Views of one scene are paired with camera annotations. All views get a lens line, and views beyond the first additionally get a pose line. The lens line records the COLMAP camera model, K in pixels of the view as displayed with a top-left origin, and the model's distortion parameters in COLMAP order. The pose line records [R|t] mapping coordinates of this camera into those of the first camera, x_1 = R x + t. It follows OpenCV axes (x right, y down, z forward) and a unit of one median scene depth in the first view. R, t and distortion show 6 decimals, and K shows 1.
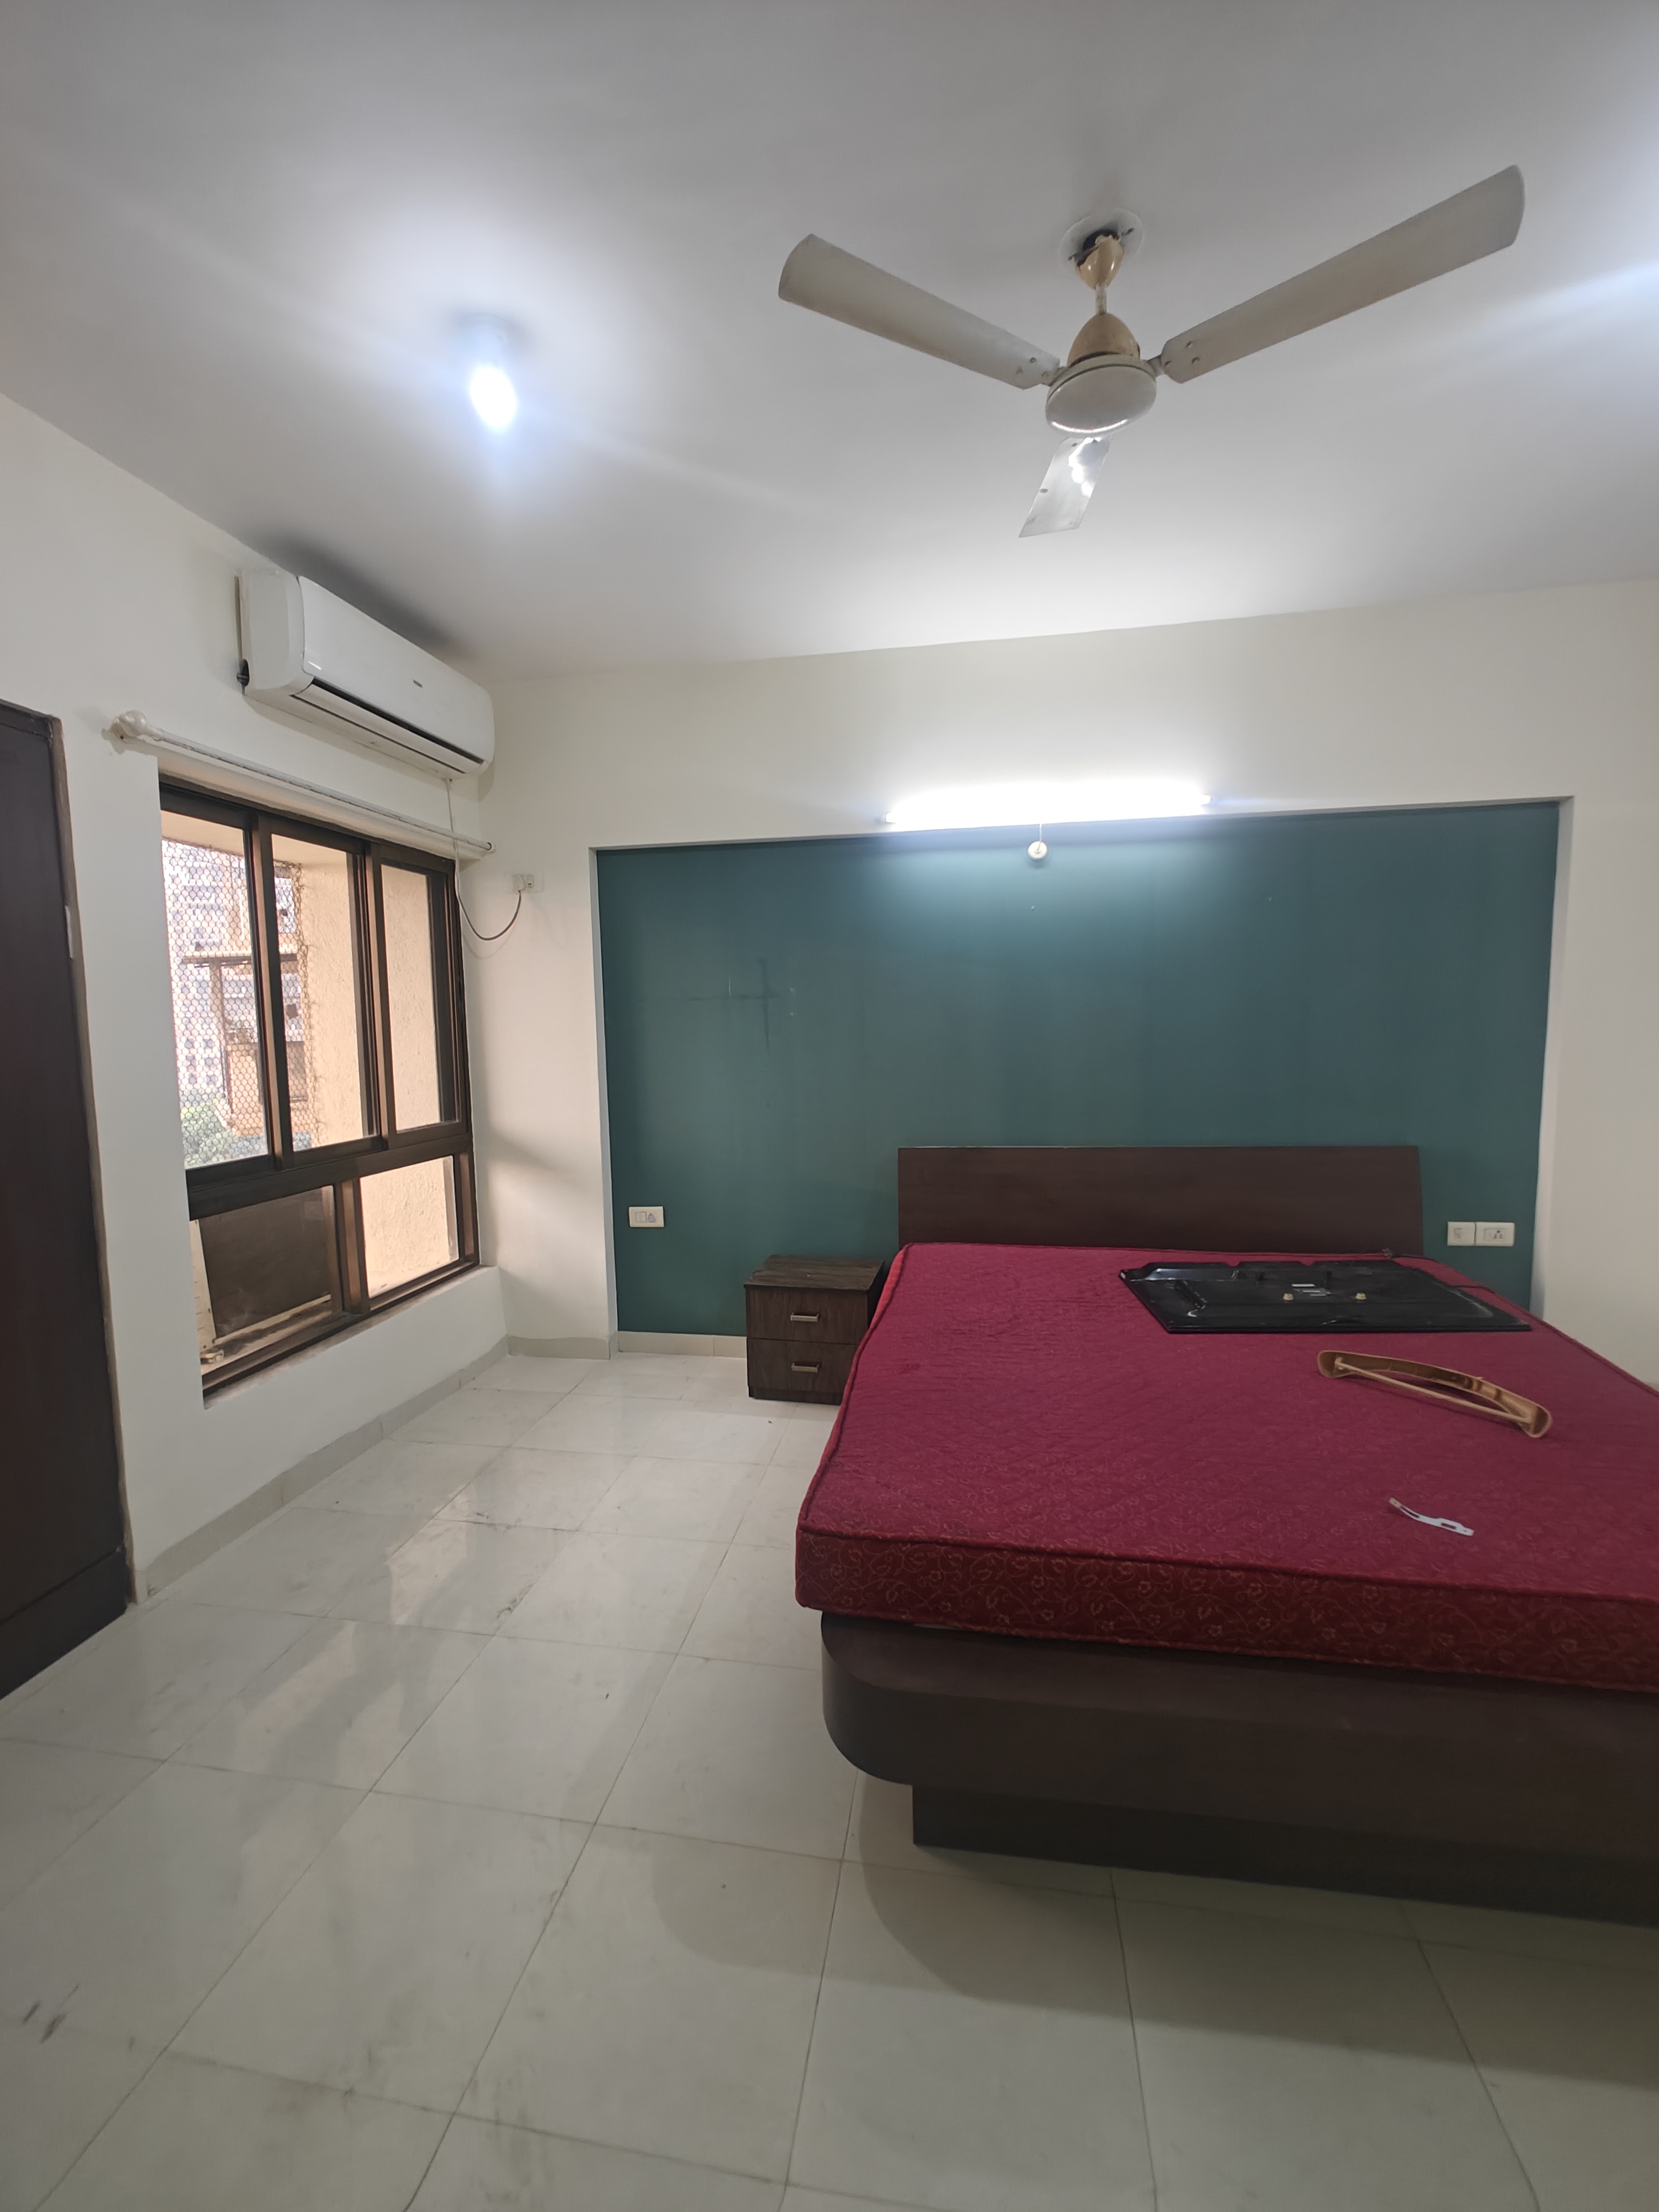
lens RADIAL K [[933.7, 0, 731.2], [0, 933.7, 1117.2], [0, 0, 1]] dist [-0.005979, 0.001308]
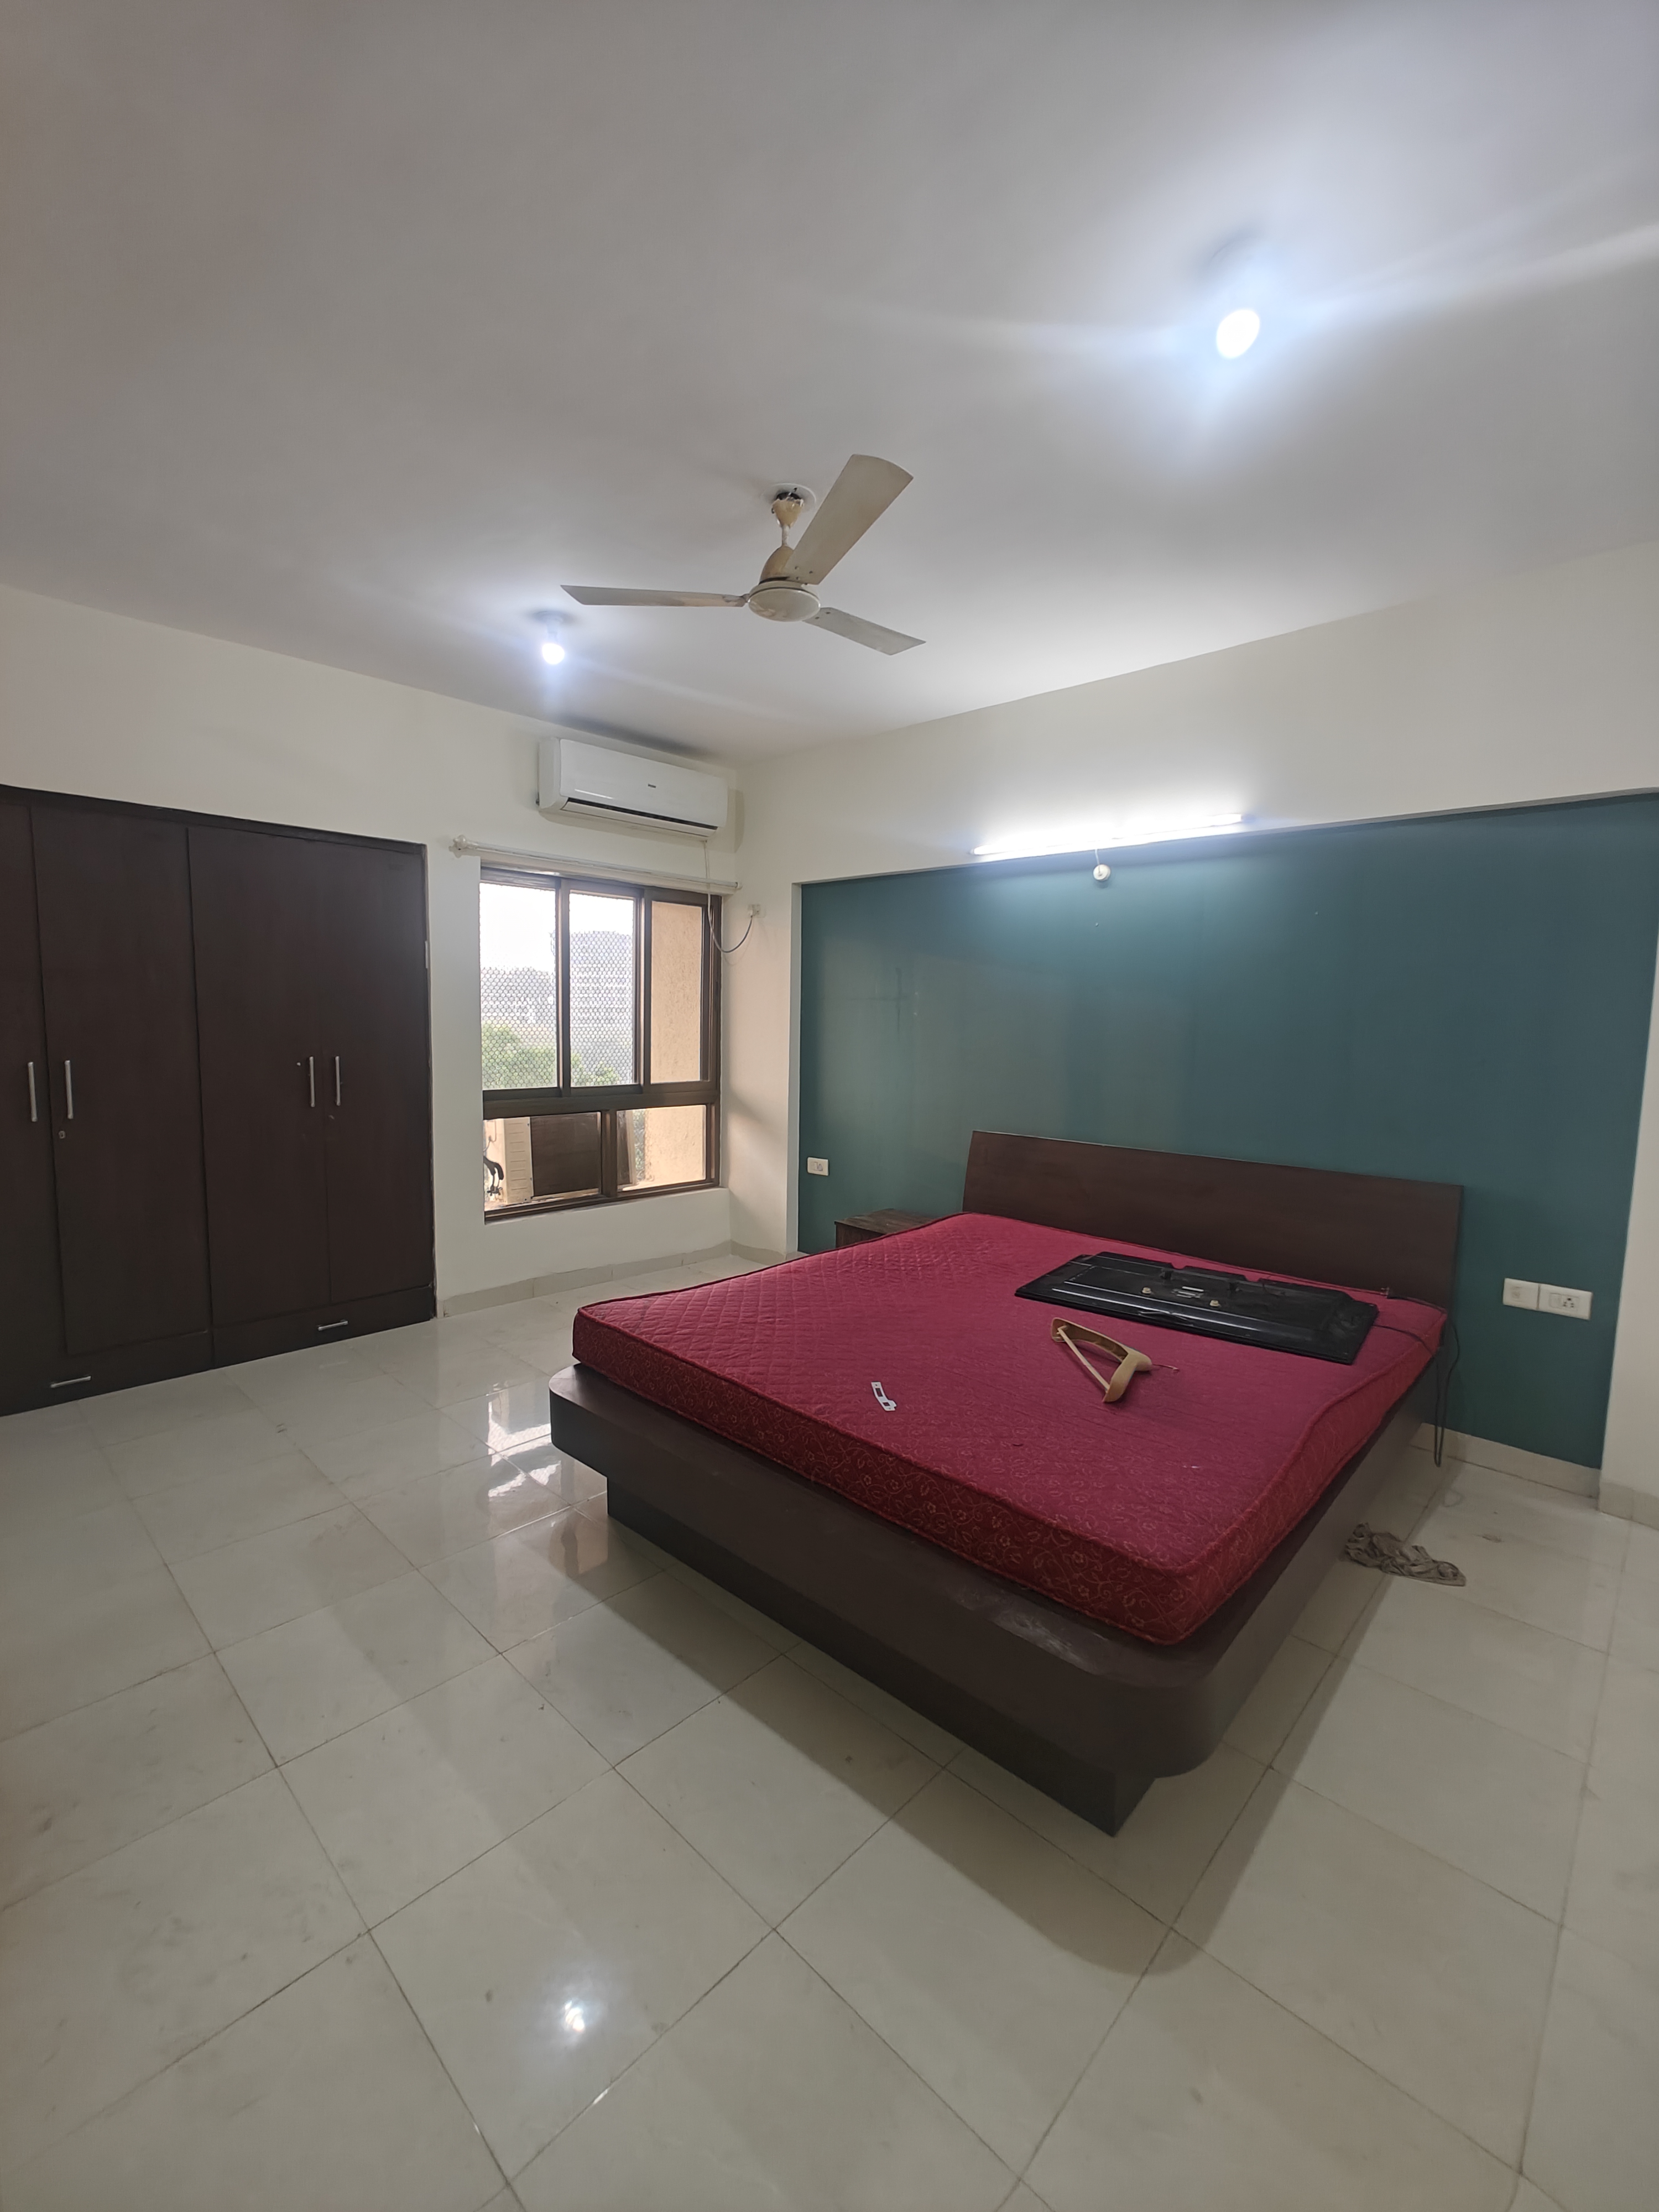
lens RADIAL K [[933.7, 0, 797.7], [0, 933.7, 1120.4], [0, 0, 1]] dist [-0.005979, 0.001308]
pose [[0.823544, 0.100841, -0.558217, 0.701204], [-0.094636, 0.994705, 0.040074, -0.007007], [0.559302, 0.019825, 0.828727, -0.105036]]
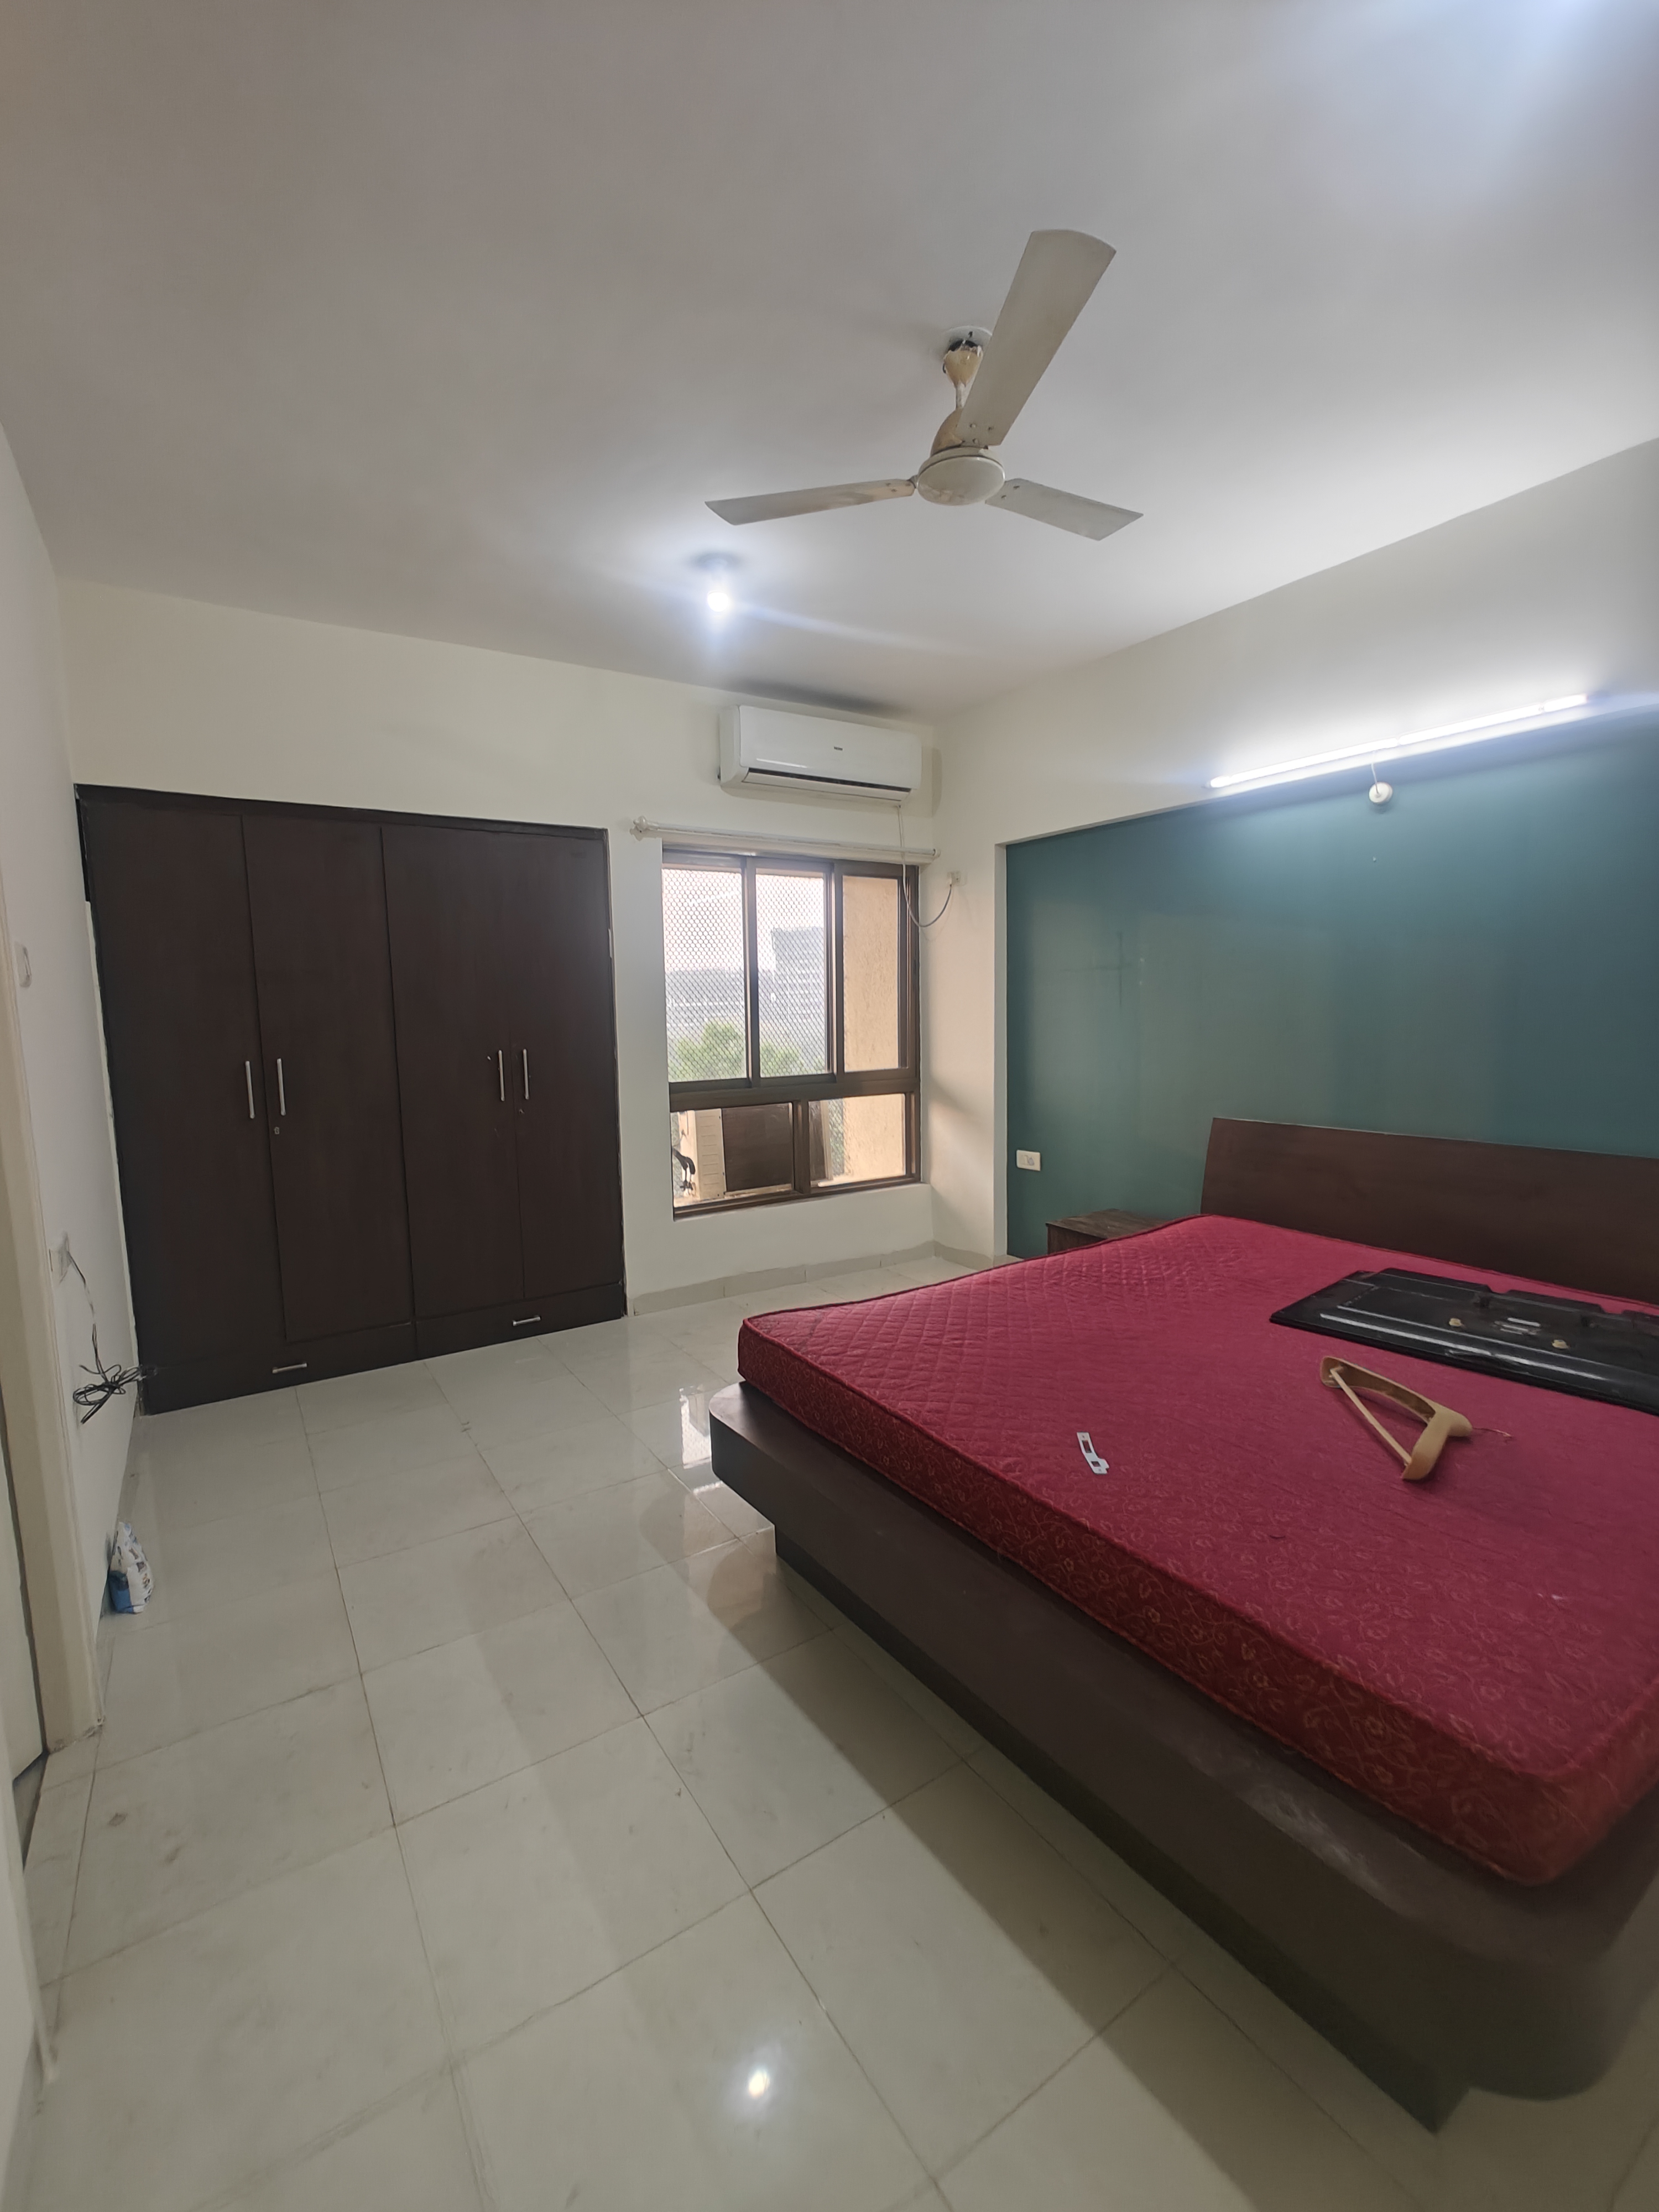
lens RADIAL K [[933.7, 0, 818.0], [0, 933.7, 1121.1], [0, 0, 1]] dist [-0.005979, 0.001308]
pose [[0.685088, 0.097193, -0.721948, 0.652621], [-0.071761, 0.995243, 0.065889, 0.001096], [0.724918, 0.006667, 0.688803, 0.015989]]
